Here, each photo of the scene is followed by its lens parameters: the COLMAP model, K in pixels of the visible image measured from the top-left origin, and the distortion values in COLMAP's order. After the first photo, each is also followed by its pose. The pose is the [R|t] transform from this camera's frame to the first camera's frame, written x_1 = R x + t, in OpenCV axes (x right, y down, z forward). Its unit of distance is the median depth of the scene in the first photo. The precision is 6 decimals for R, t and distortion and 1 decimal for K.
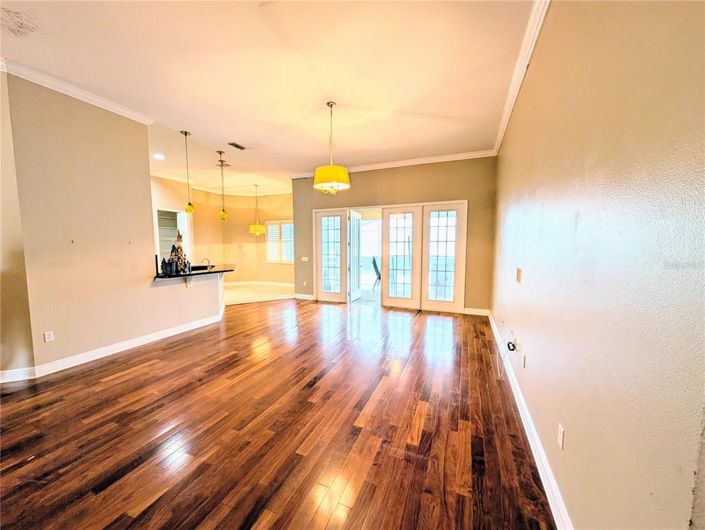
lens RADIAL K [[264.8, 0, 353.1], [0, 264.8, 264.4], [0, 0, 1]] dist [-0.001728, 0.000765]
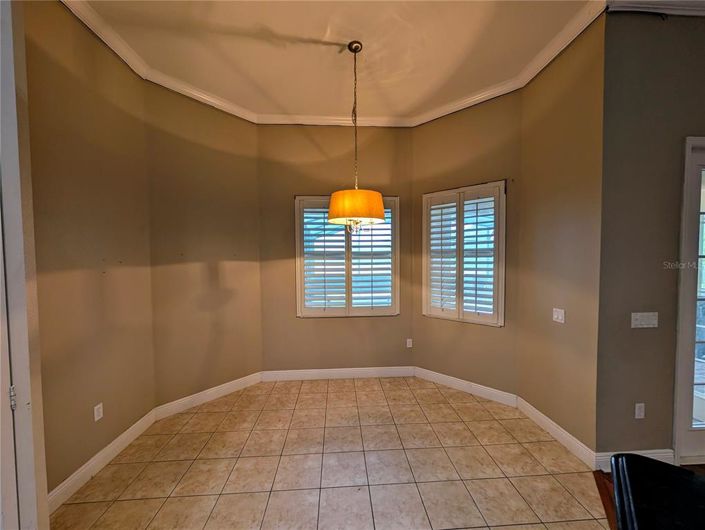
lens RADIAL K [[264.8, 0, 354.6], [0, 264.8, 267.2], [0, 0, 1]] dist [-0.001728, 0.000765]
pose [[0.898064, -0.017534, 0.439515, -0.417900], [0.040498, 0.998257, -0.042924, -0.054645], [-0.437996, 0.056348, 0.897209, 0.660123]]
